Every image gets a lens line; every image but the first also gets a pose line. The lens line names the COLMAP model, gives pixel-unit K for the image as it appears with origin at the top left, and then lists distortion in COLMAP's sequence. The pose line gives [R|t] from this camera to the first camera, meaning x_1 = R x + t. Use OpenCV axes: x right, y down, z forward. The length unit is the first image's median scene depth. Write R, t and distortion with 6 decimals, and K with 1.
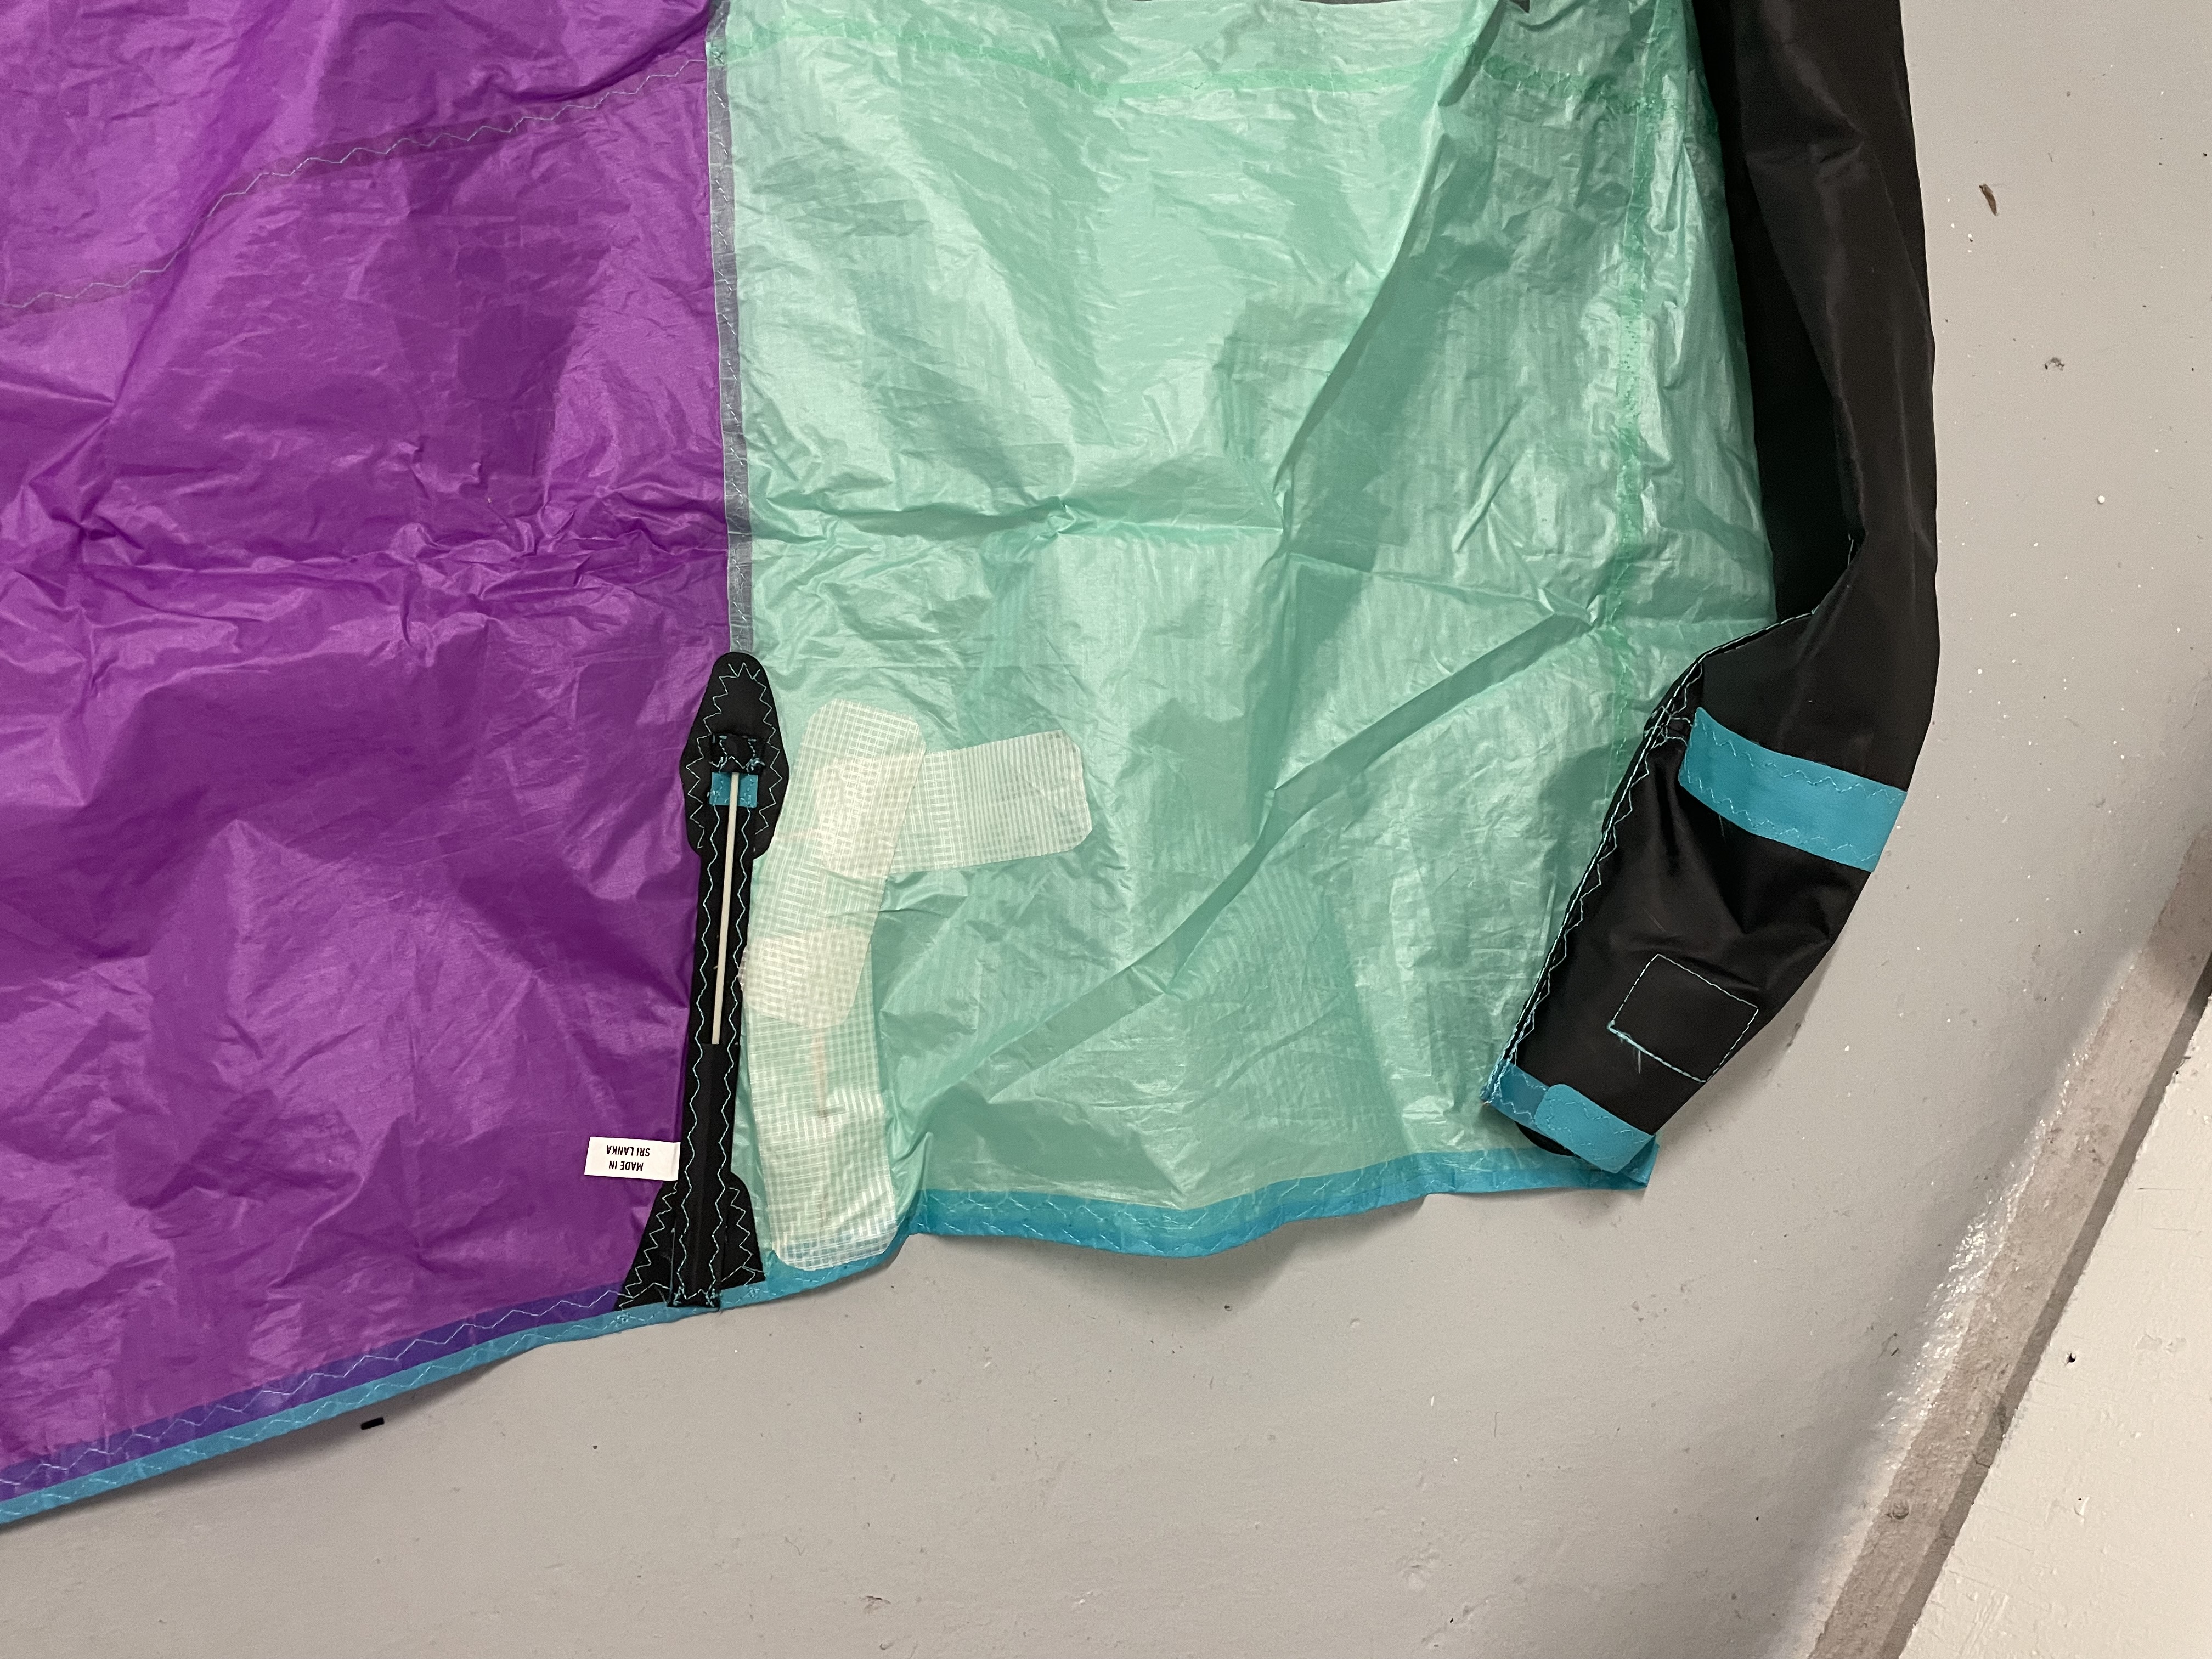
lens RADIAL K [[1700.4, 0, 1111.2], [0, 1700.4, 838.5], [0, 0, 1]] dist [0.053041, -0.074321]
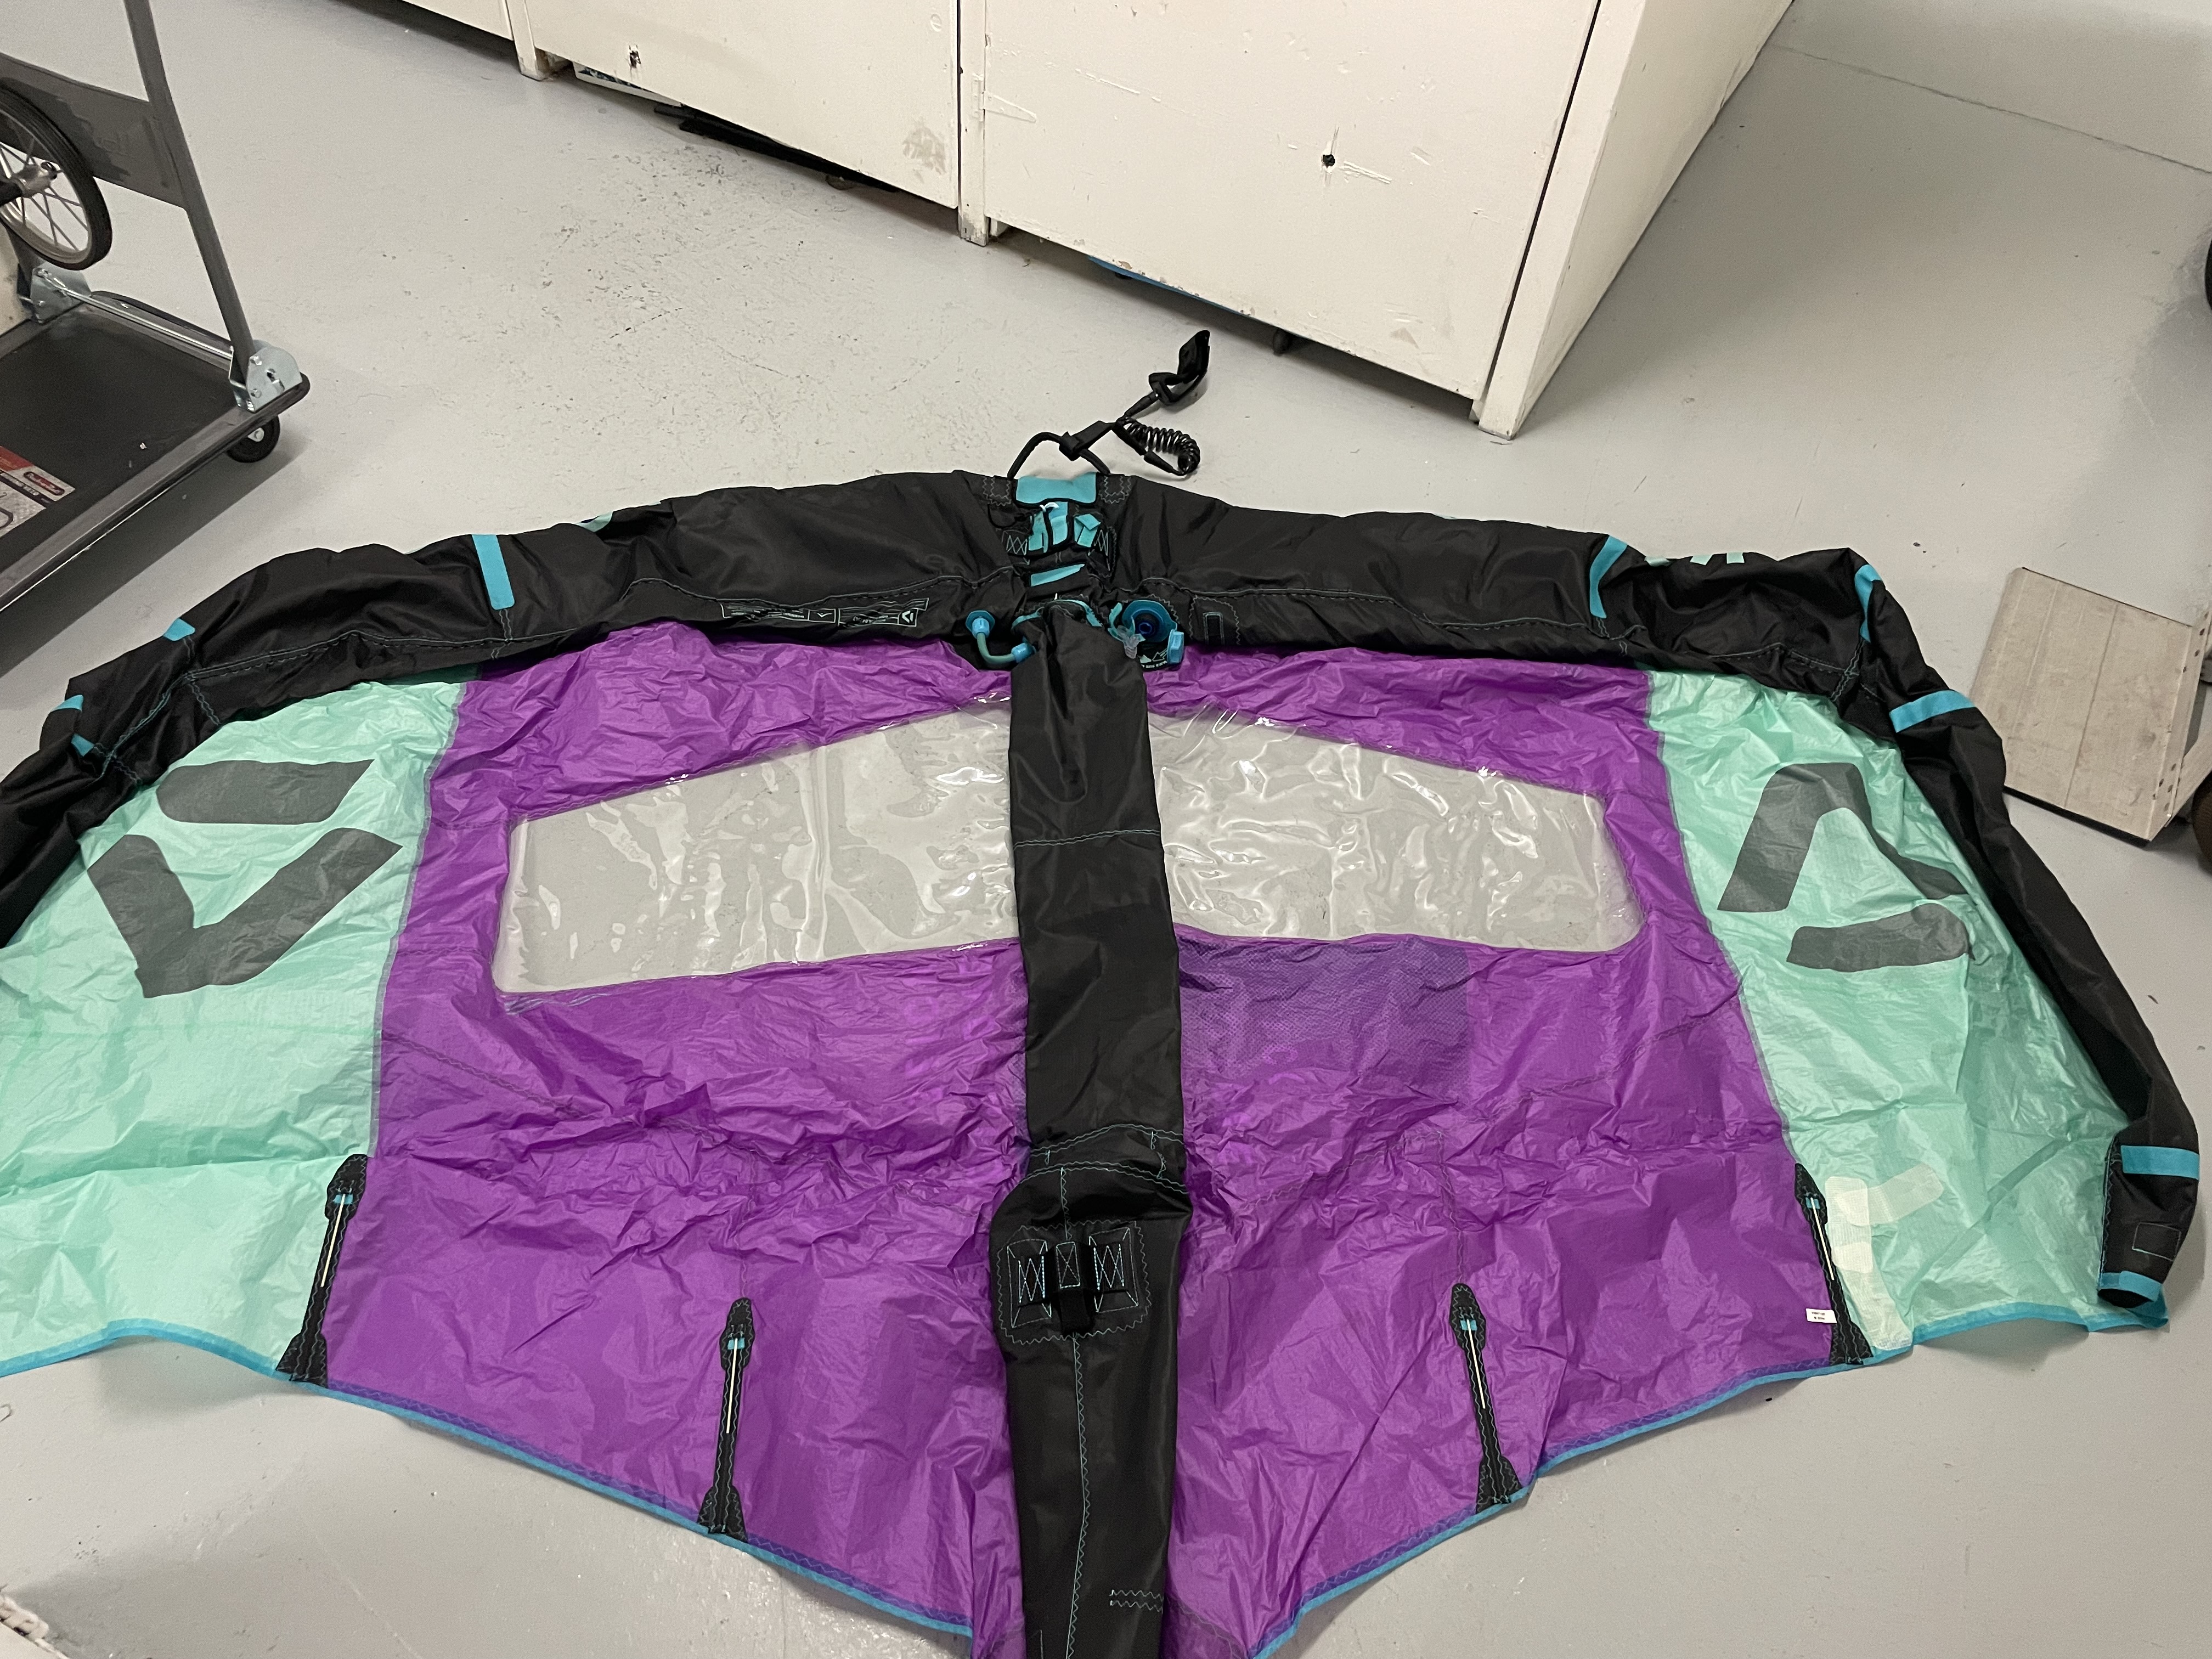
lens RADIAL K [[1700.4, 0, 1102.1], [0, 1700.4, 830.6], [0, 0, 1]] dist [0.053041, -0.074321]
pose [[0.987021, -0.136107, -0.085232, -1.146171], [0.064731, 0.822903, -0.564483, 1.100524], [0.146968, 0.551639, 0.821033, -2.158706]]
